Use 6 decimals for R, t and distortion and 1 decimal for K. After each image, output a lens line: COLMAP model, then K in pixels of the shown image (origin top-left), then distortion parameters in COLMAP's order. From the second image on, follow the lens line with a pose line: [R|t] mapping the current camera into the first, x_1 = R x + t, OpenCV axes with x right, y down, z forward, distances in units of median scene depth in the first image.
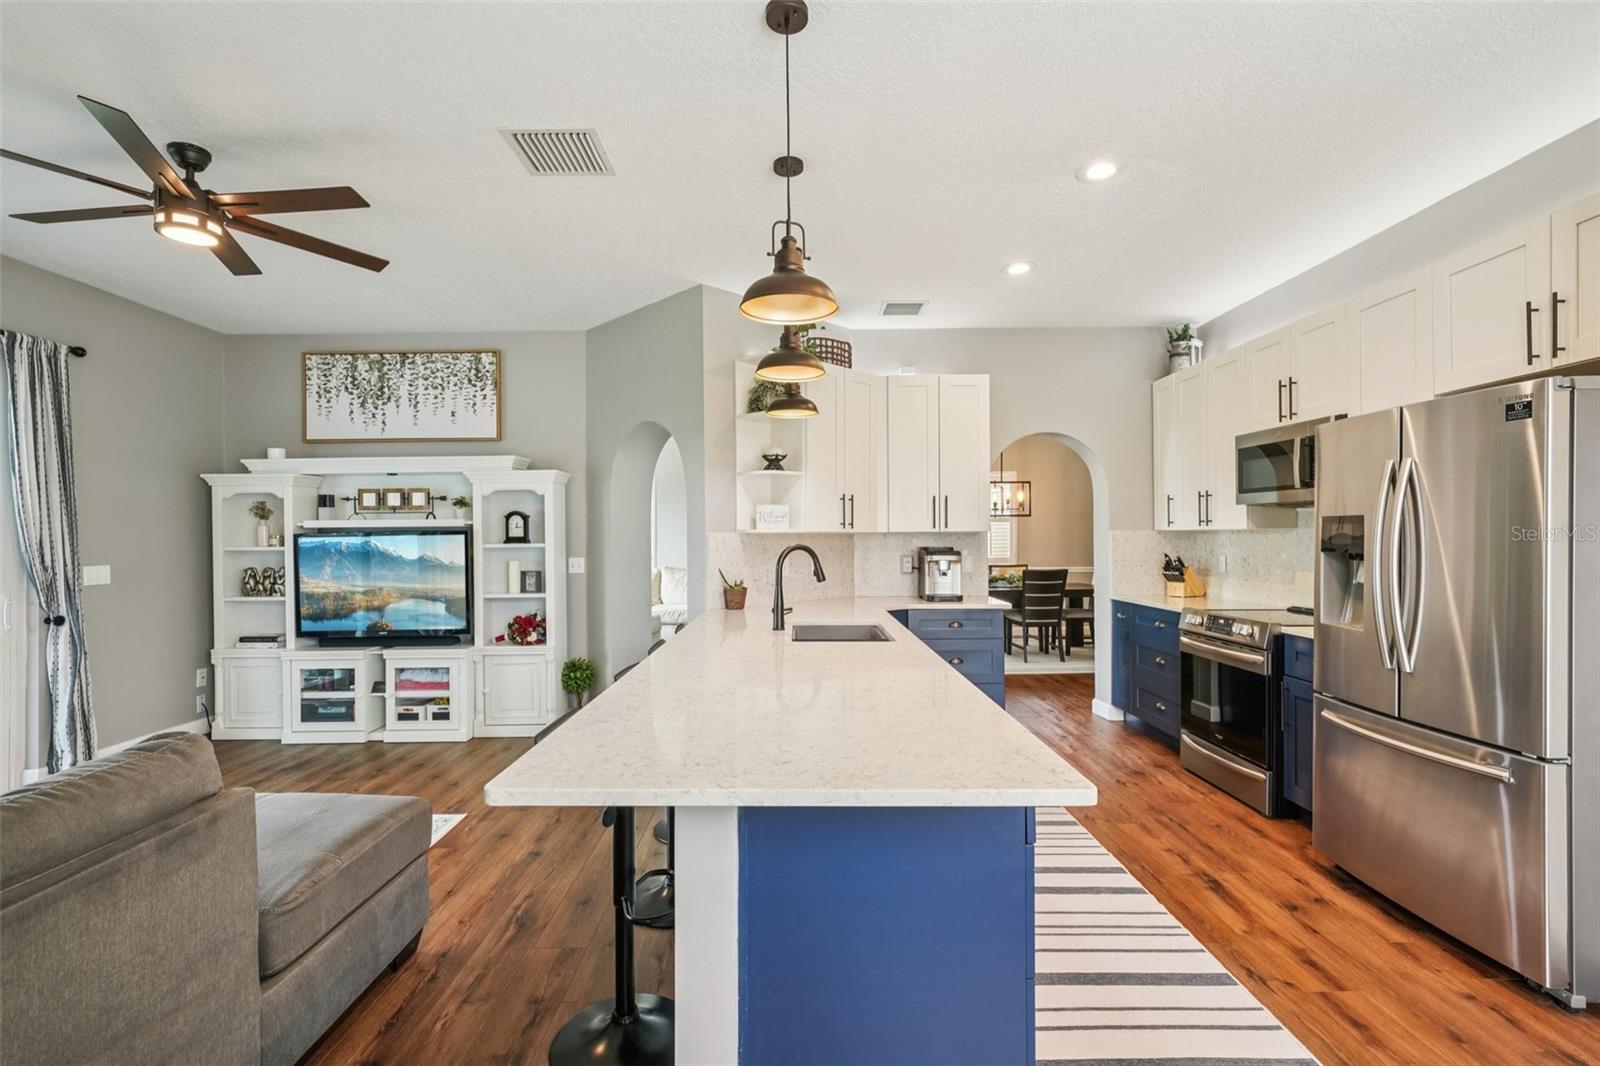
lens RADIAL K [[726.7, 0, 800.0], [0, 726.7, 533.0], [0, 0, 1]] dist [0.001842, -0.000028]
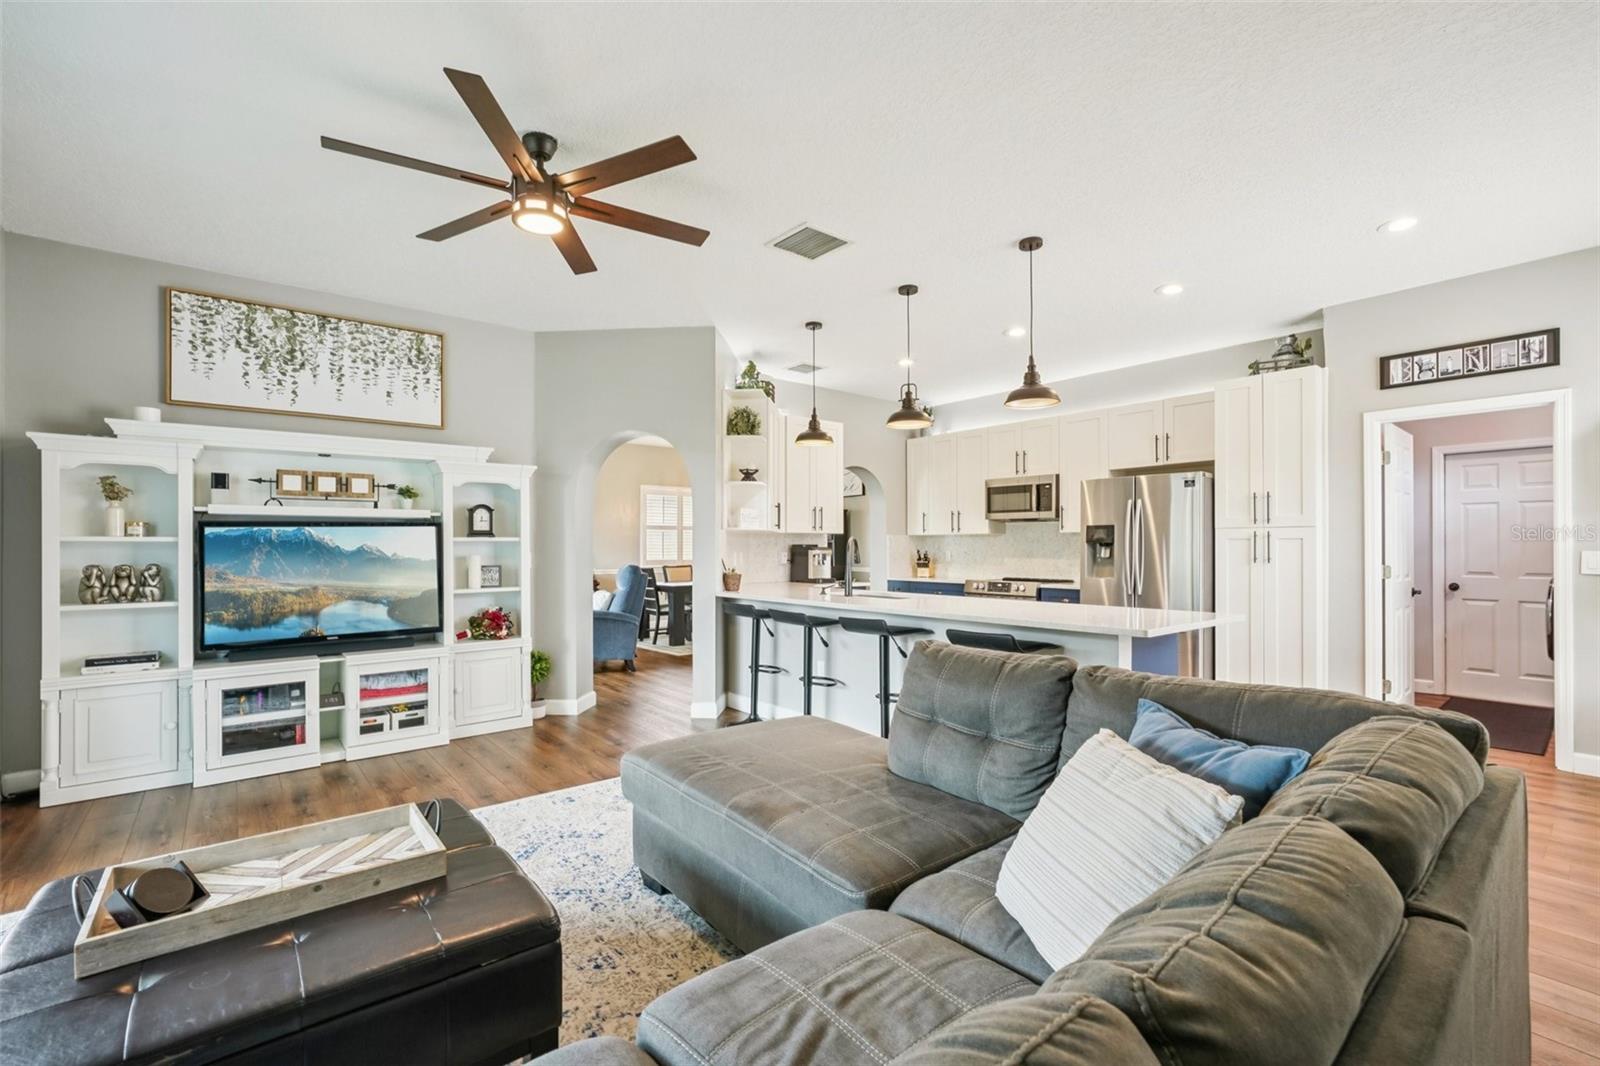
lens RADIAL K [[688.9, 0, 800.5], [0, 688.9, 542.7], [0, 0, 1]] dist [-0.001649, -0.000142]
pose [[0.773624, 0.009941, 0.633567, -0.645818], [-0.004358, 0.999937, -0.010368, 0.029321], [-0.633630, 0.005260, 0.773618, 0.010247]]
